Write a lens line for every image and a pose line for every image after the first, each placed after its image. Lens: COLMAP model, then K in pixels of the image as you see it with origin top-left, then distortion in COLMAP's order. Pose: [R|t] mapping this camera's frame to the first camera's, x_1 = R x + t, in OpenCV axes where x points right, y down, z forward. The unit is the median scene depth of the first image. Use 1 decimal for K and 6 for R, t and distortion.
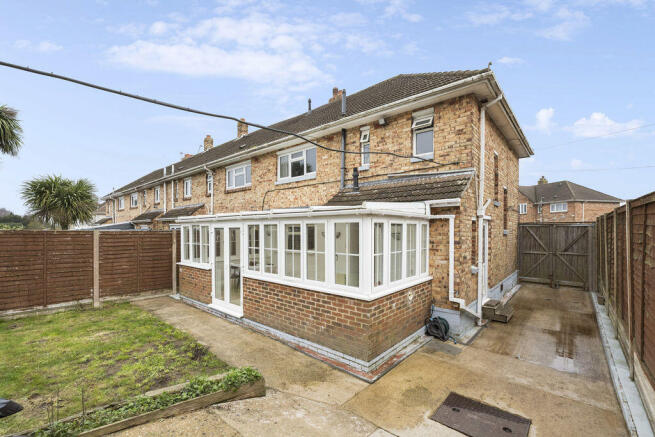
lens RADIAL K [[283.4, 0, 328.7], [0, 283.4, 231.0], [0, 0, 1]] dist [0.000602, 0.000112]
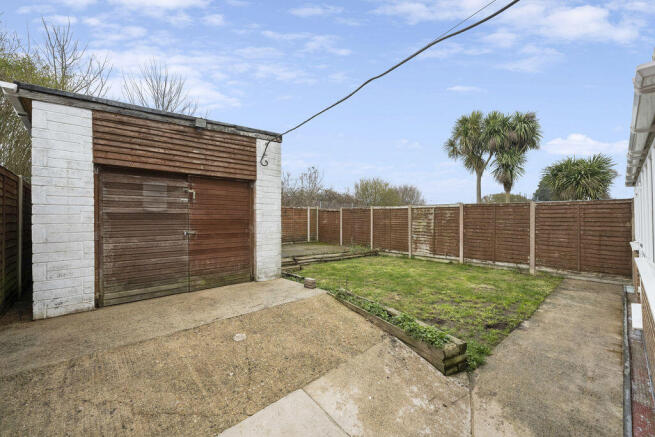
lens RADIAL K [[267.2, 0, 323.0], [0, 267.2, 217.6], [0, 0, 1]] dist [-0.000895, -0.000090]
pose [[-0.126958, -0.001183, -0.991907, 0.332348], [-0.000872, 0.999999, -0.001081, 0.070612], [0.991908, 0.000727, -0.126959, 0.418560]]
